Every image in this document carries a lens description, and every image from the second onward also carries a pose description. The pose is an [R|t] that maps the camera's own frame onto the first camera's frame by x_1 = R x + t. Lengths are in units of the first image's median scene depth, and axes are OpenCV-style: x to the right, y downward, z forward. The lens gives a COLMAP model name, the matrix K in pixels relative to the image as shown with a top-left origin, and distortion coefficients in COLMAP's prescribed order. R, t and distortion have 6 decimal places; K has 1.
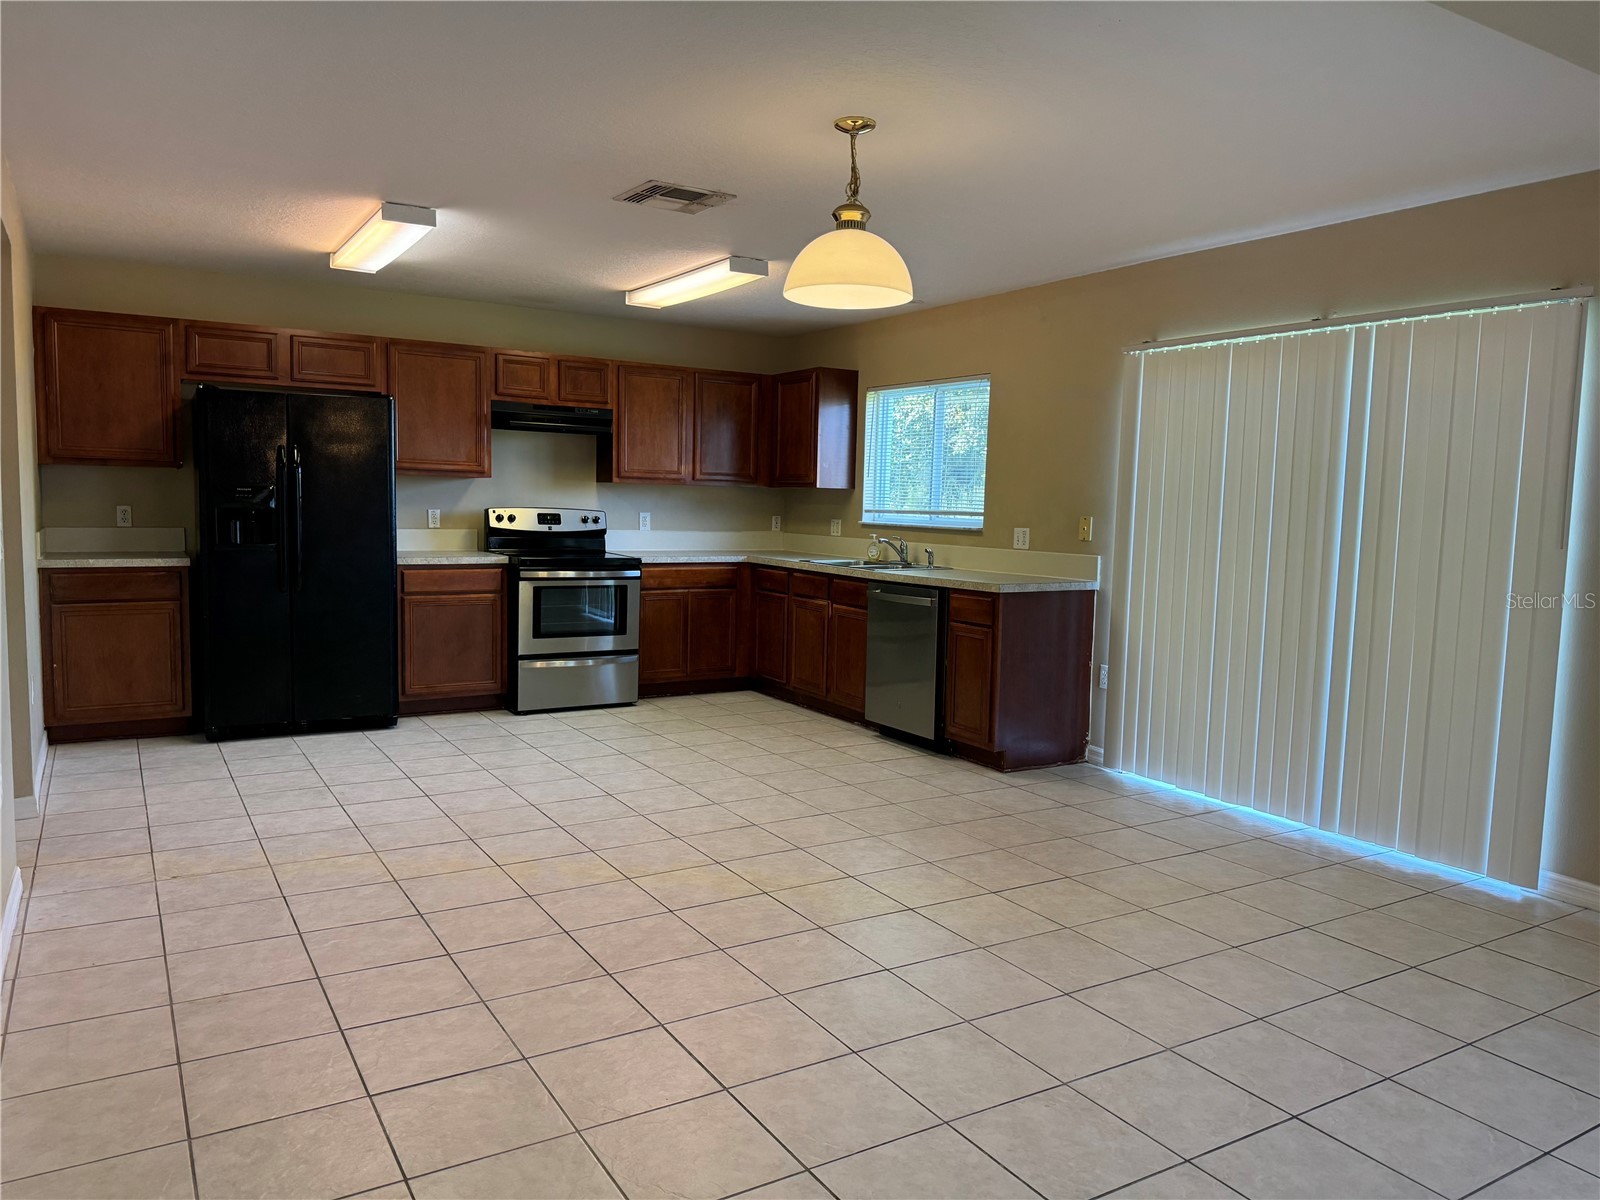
lens RADIAL K [[1119.3, 0, 793.5], [0, 1119.3, 602.0], [0, 0, 1]] dist [0.107030, -0.145294]
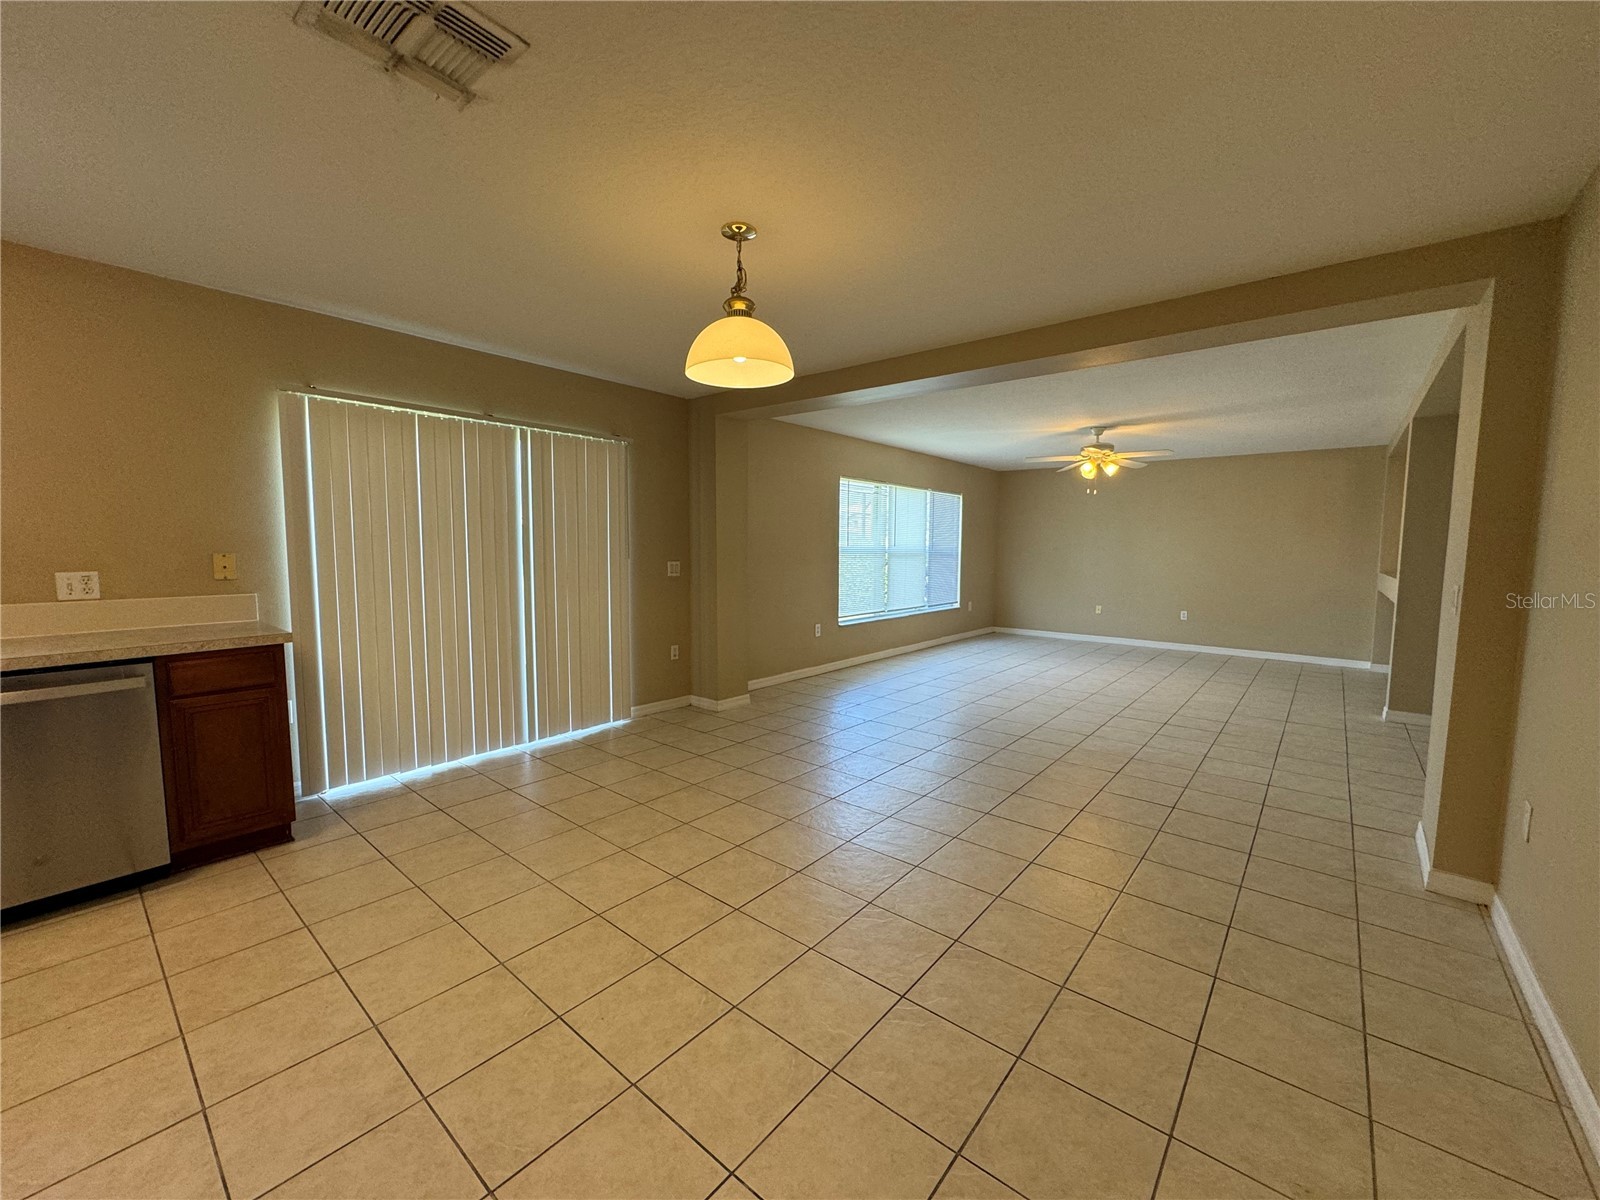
lens RADIAL K [[640.4, 0, 800.2], [0, 640.4, 599.2], [0, 0, 1]] dist [0.000457, 0.000059]
pose [[-0.322994, -0.106946, 0.940339, -0.401259], [0.073710, 0.987734, 0.137655, -0.078767], [-0.943526, 0.113774, -0.311149, 0.747702]]
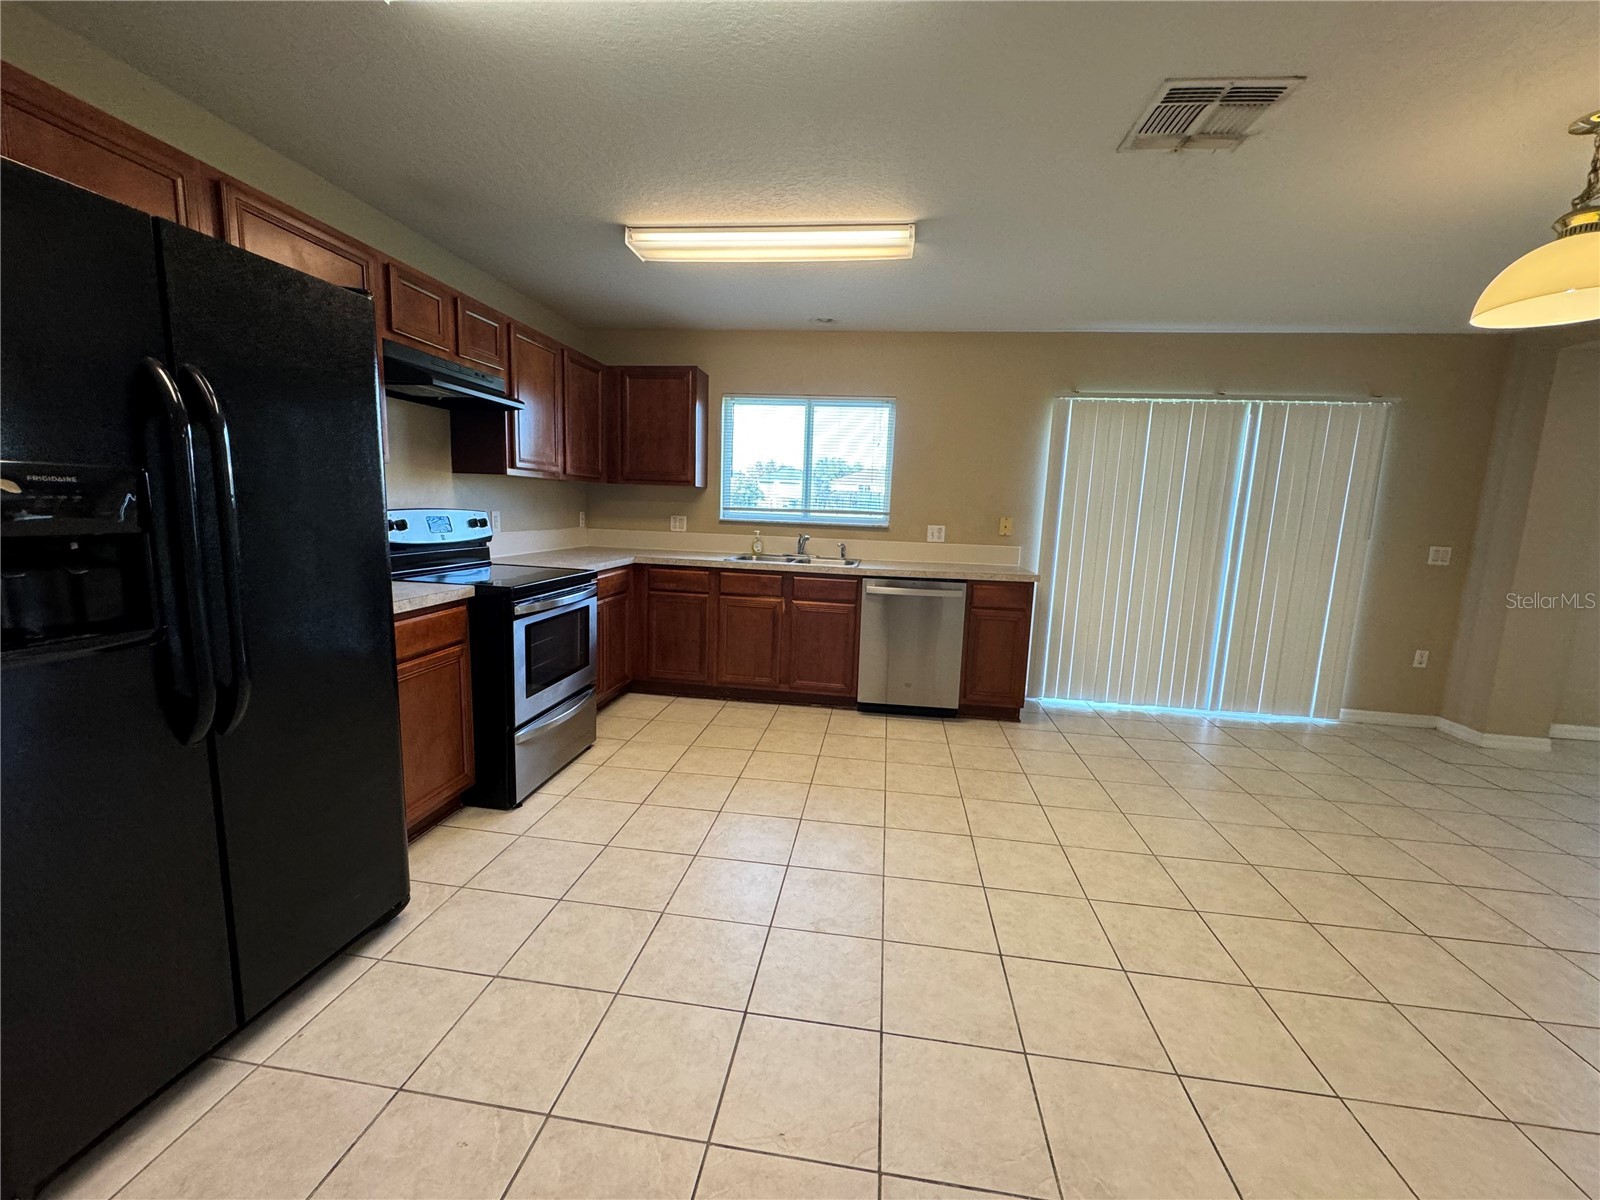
lens RADIAL K [[640.4, 0, 800.2], [0, 640.4, 599.2], [0, 0, 1]] dist [0.000457, 0.000059]
pose [[0.629068, -0.114408, 0.768885, -0.505657], [0.051207, 0.993061, 0.105869, -0.074704], [-0.775662, -0.027226, 0.630561, 0.732545]]
